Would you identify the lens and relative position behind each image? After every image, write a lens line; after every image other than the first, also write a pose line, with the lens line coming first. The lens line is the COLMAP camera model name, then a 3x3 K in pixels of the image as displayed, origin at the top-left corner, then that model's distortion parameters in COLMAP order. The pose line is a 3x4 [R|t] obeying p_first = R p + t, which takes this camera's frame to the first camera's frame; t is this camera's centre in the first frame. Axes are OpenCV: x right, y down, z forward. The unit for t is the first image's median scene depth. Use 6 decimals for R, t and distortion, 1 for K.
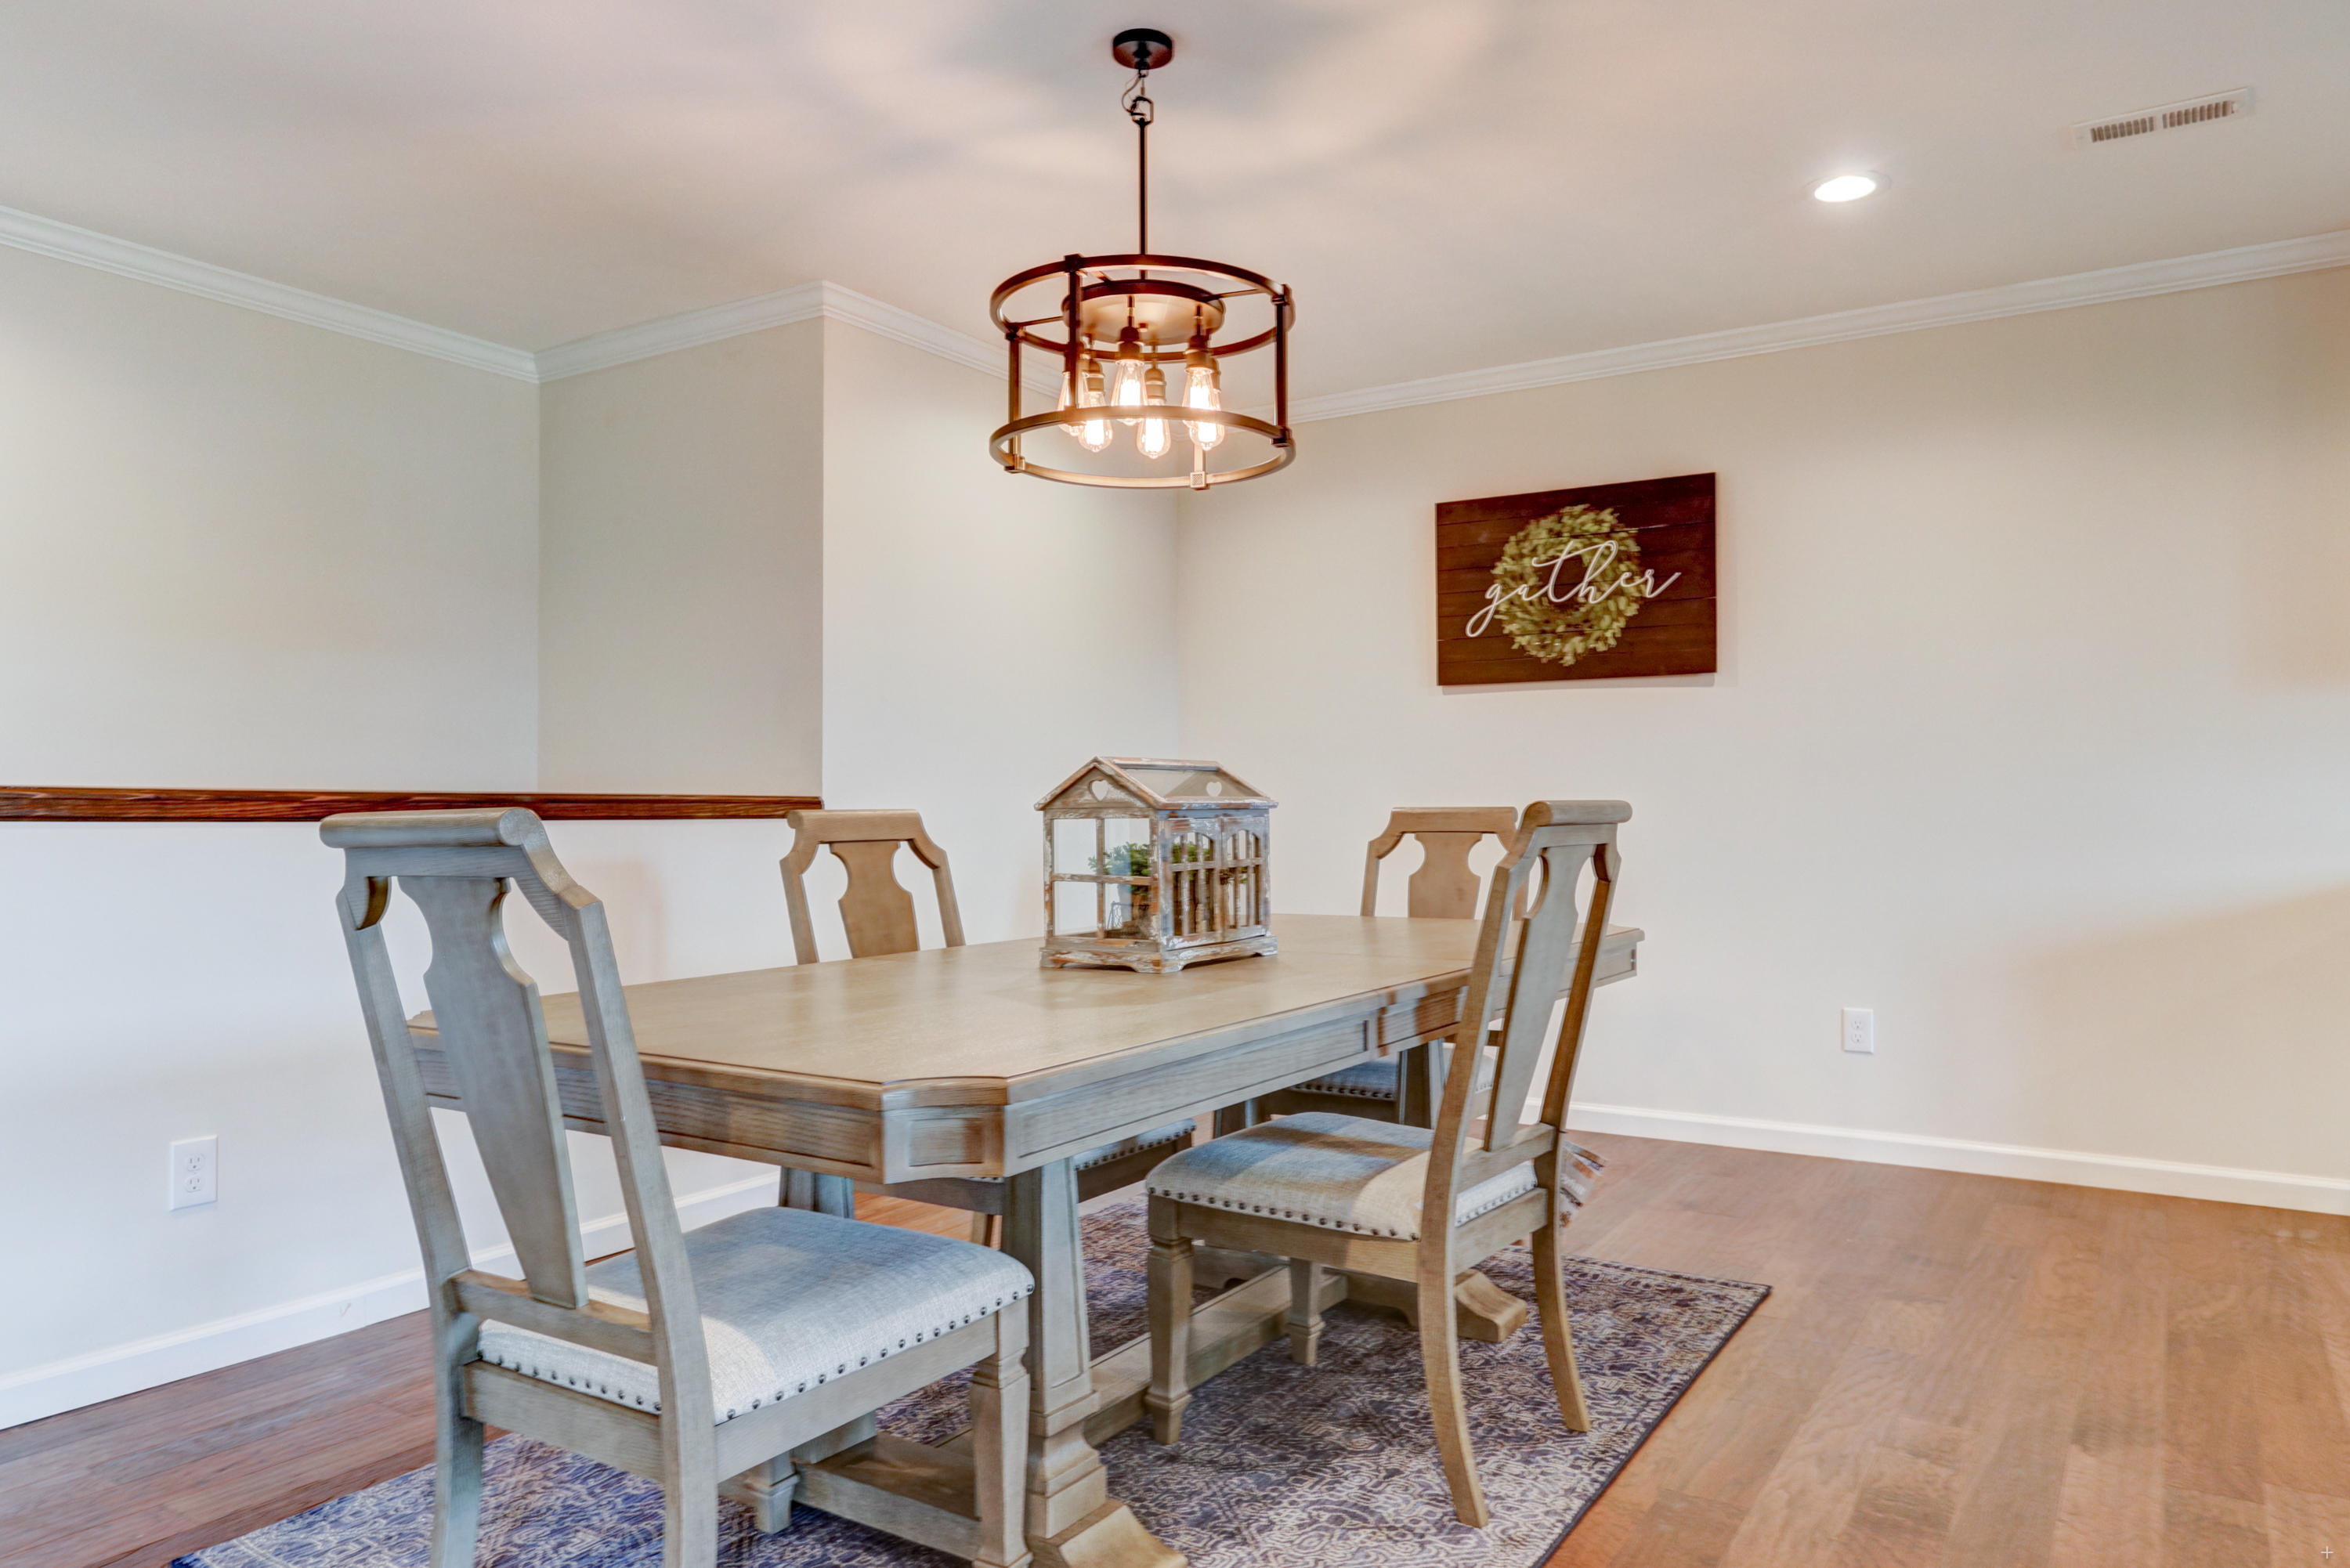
lens RADIAL K [[1543.7, 0, 1193.1], [0, 1543.7, 793.9], [0, 0, 1]] dist [0.002123, 0.000764]
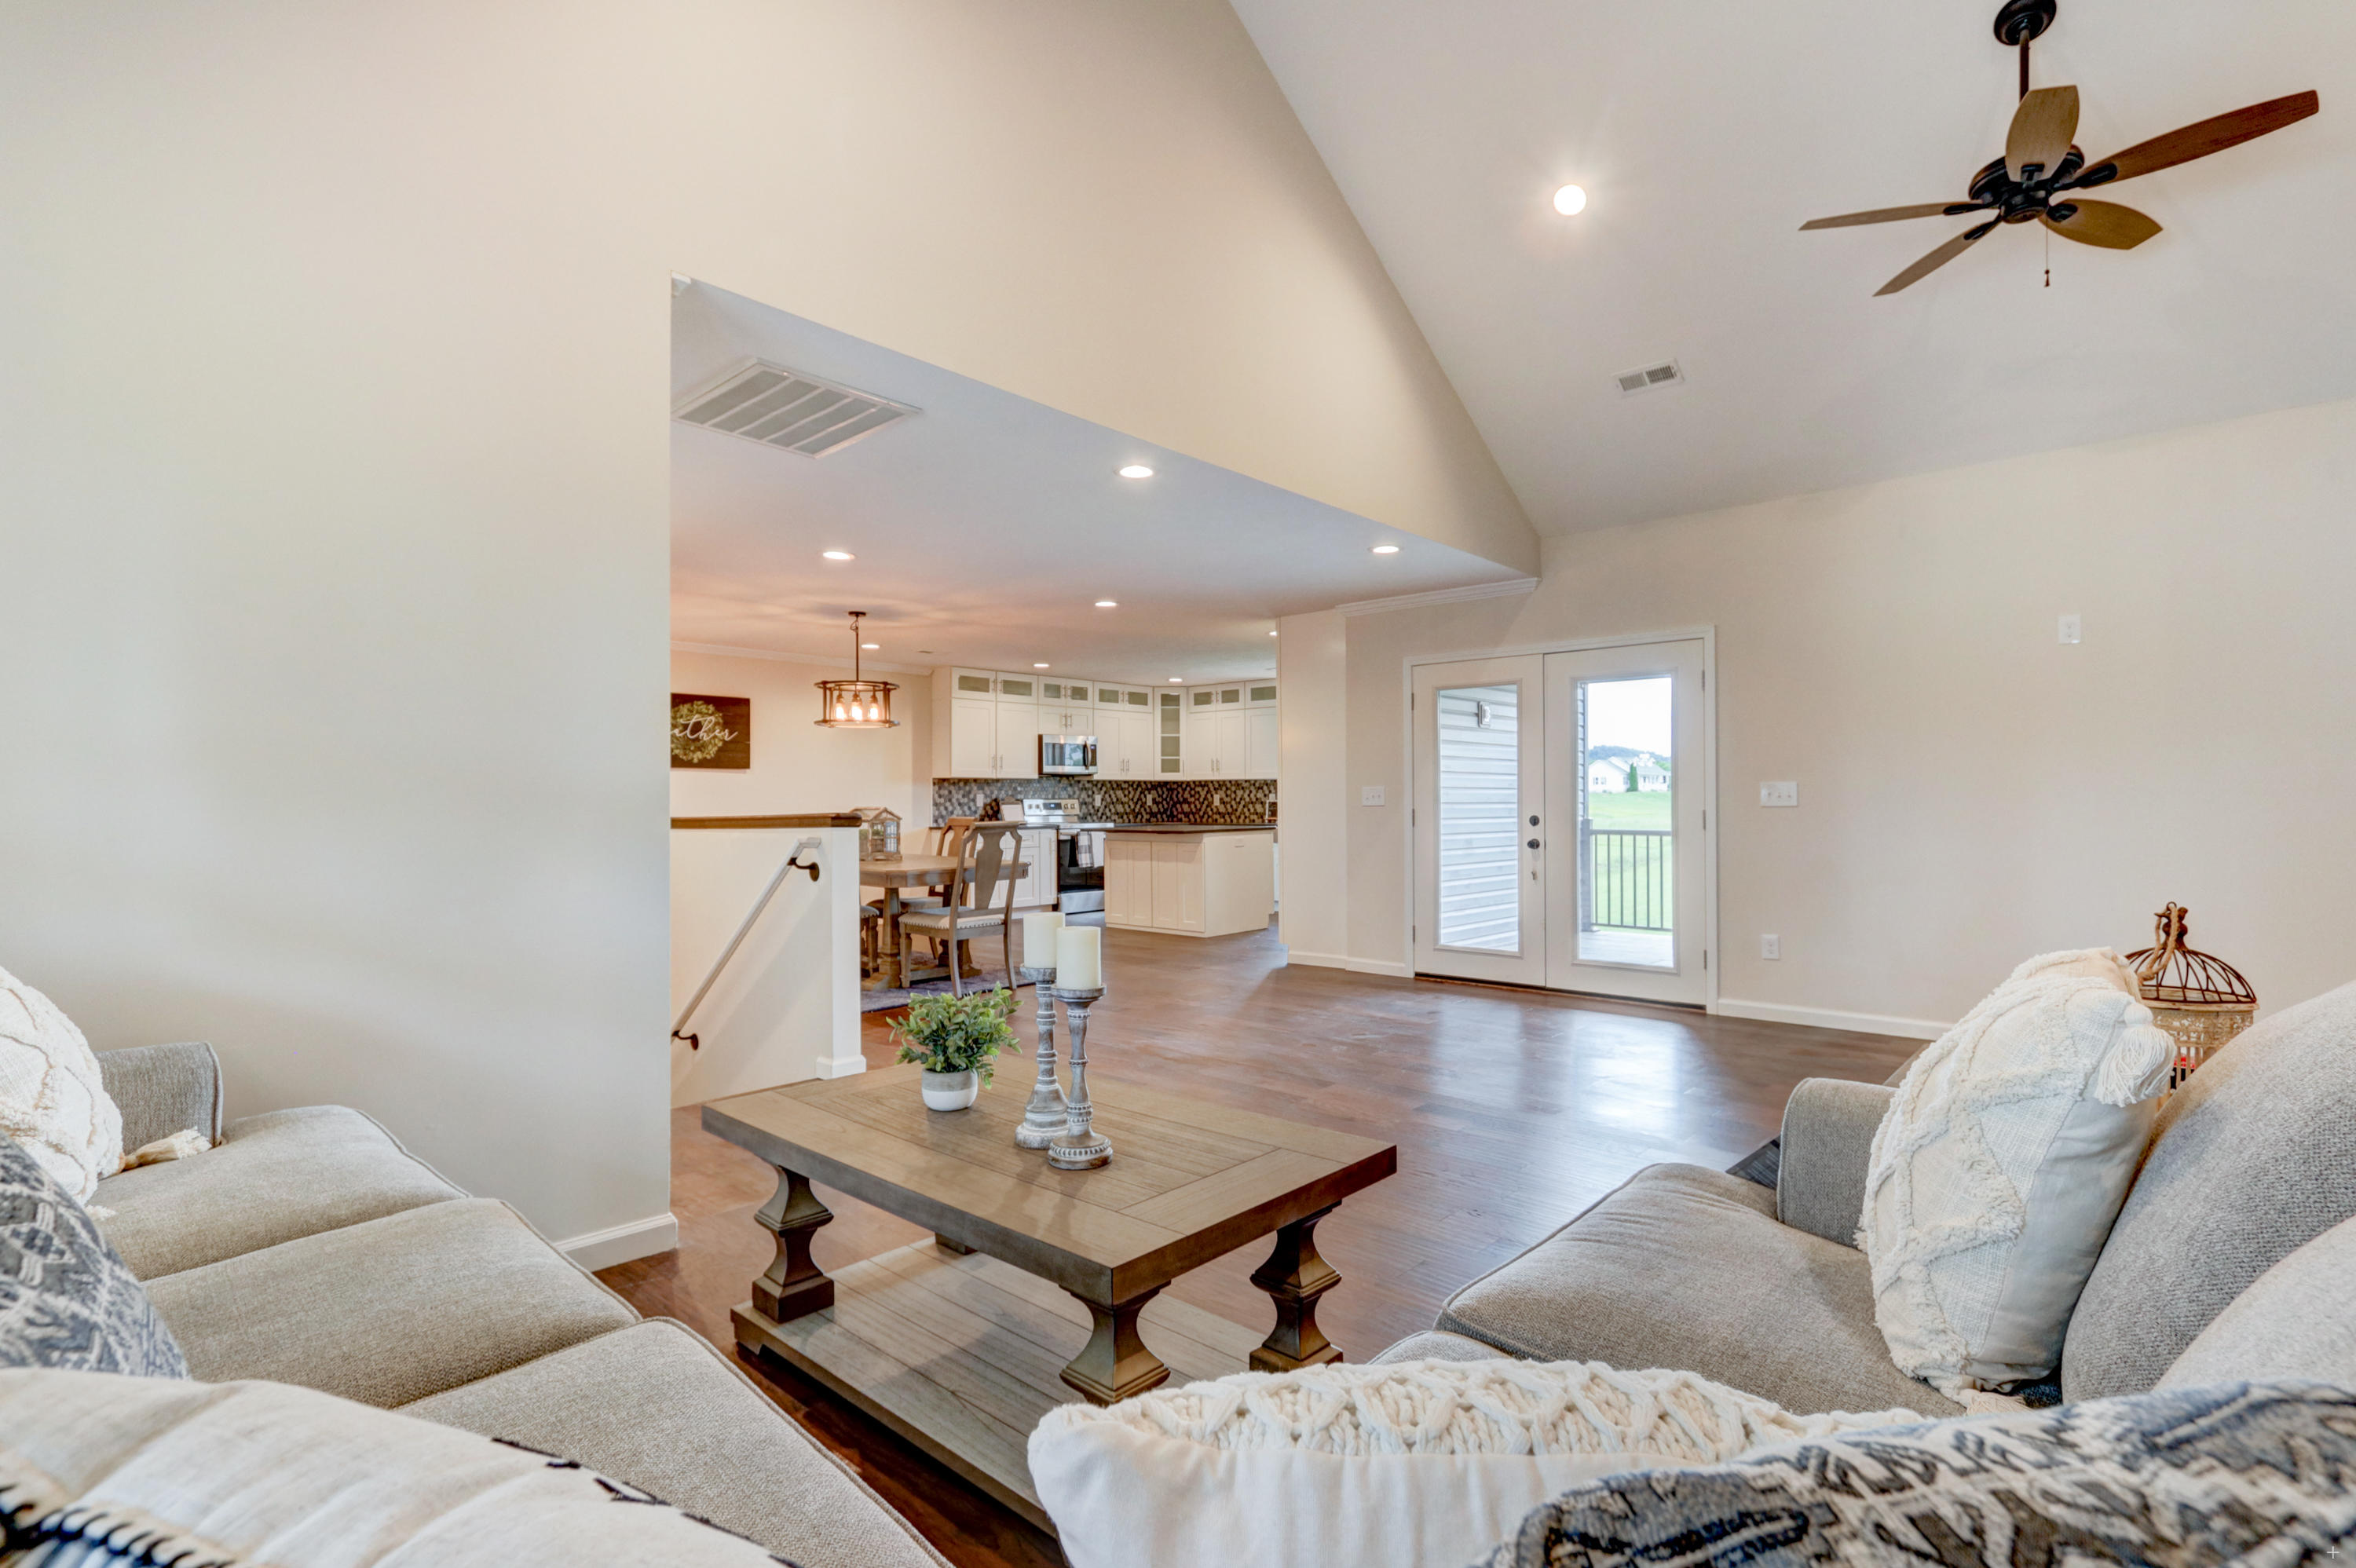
lens RADIAL K [[1083.9, 0, 1192.1], [0, 1083.9, 789.4], [0, 0, 1]] dist [0.003778, 0.002253]
pose [[0.185470, 0.015164, 0.982533, -1.411476], [-0.006039, 0.999880, -0.014291, -0.017643], [-0.982631, -0.003283, 0.185539, -0.156808]]
